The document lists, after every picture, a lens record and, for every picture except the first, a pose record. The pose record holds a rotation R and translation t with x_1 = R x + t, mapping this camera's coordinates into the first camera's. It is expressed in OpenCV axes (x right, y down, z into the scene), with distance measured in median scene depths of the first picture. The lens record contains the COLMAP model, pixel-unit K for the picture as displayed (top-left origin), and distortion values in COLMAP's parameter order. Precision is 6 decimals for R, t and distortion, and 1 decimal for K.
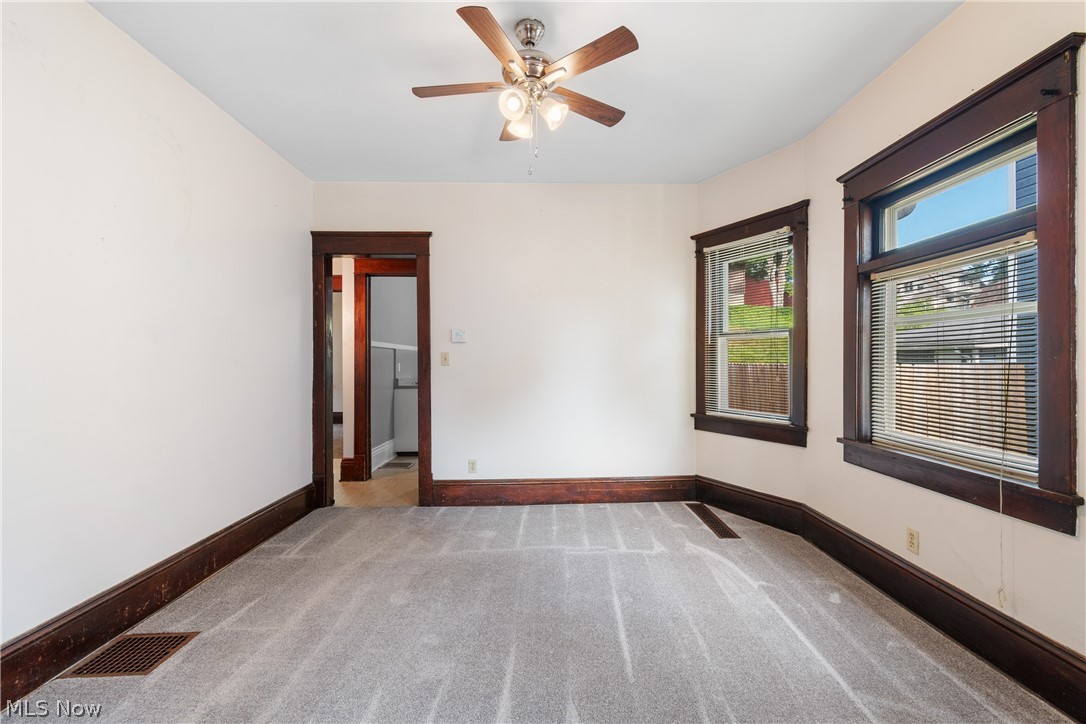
lens RADIAL K [[482.4, 0, 551.8], [0, 482.4, 369.3], [0, 0, 1]] dist [-0.000164, 0.000524]
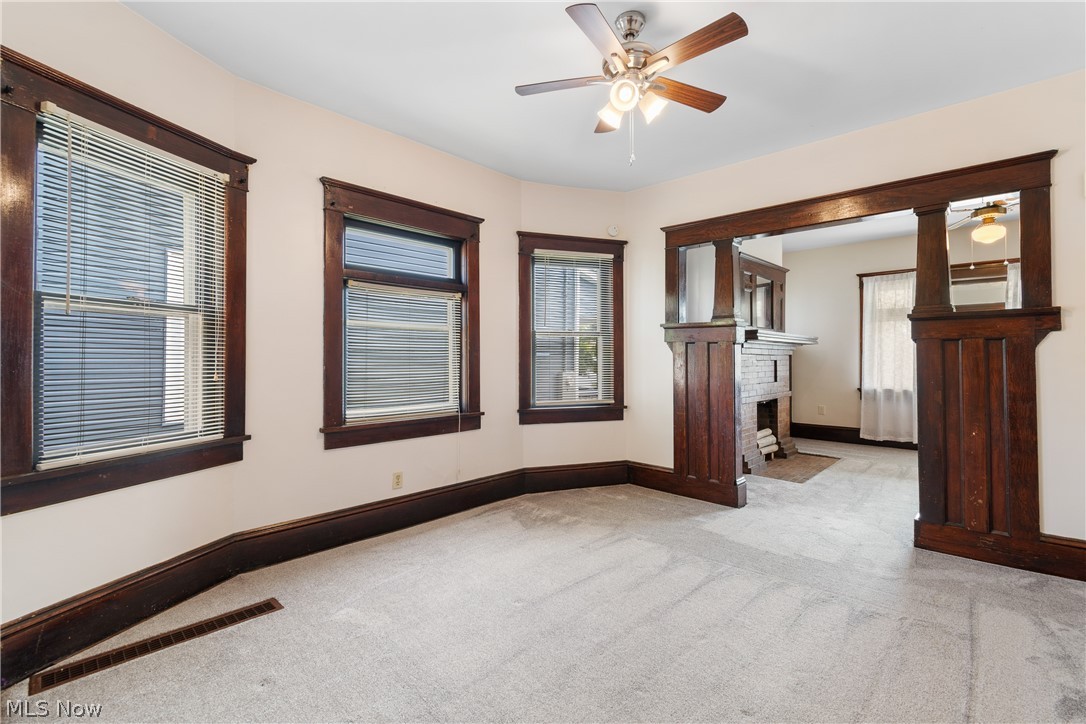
lens RADIAL K [[486.4, 0, 553.2], [0, 486.4, 361.5], [0, 0, 1]] dist [-0.001574, -0.000130]
pose [[-0.717091, -0.000717, 0.696979, -0.417806], [0.016390, 0.999706, 0.017892, -0.009669], [-0.696786, 0.024254, -0.716868, 1.226377]]
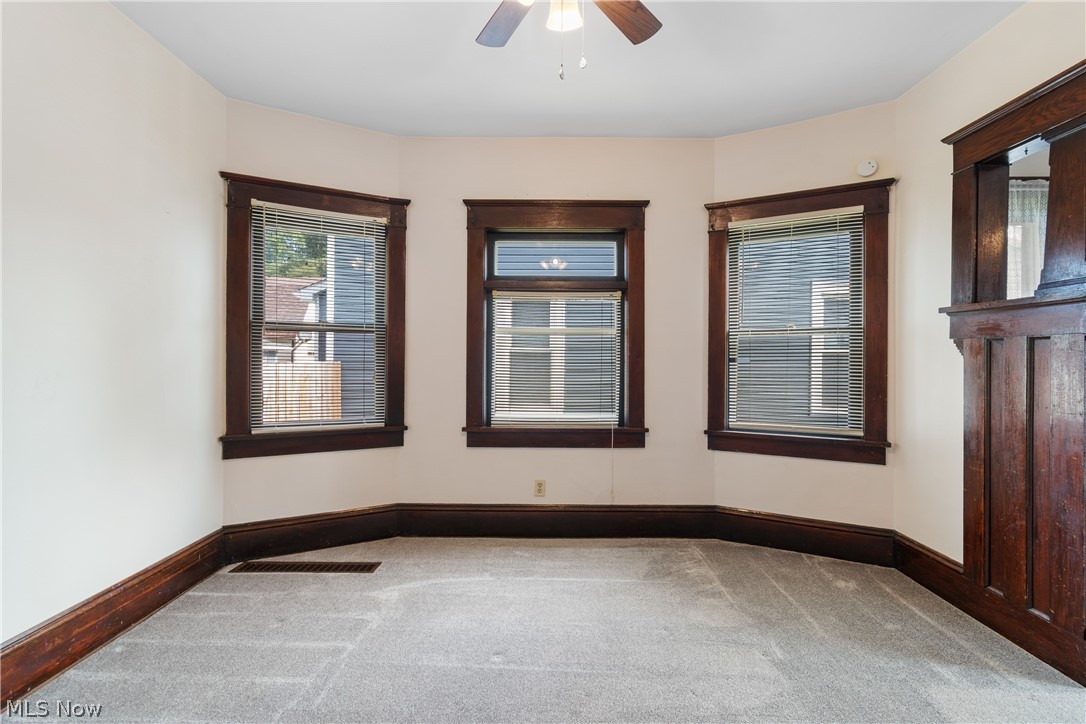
lens RADIAL K [[482.4, 0, 551.8], [0, 482.4, 369.3], [0, 0, 1]] dist [-0.000164, 0.000524]
pose [[0.019348, -0.008527, 0.999776, -0.472157], [0.012826, 0.999883, 0.008280, -0.001484], [-0.999731, 0.012663, 0.019455, 0.673591]]
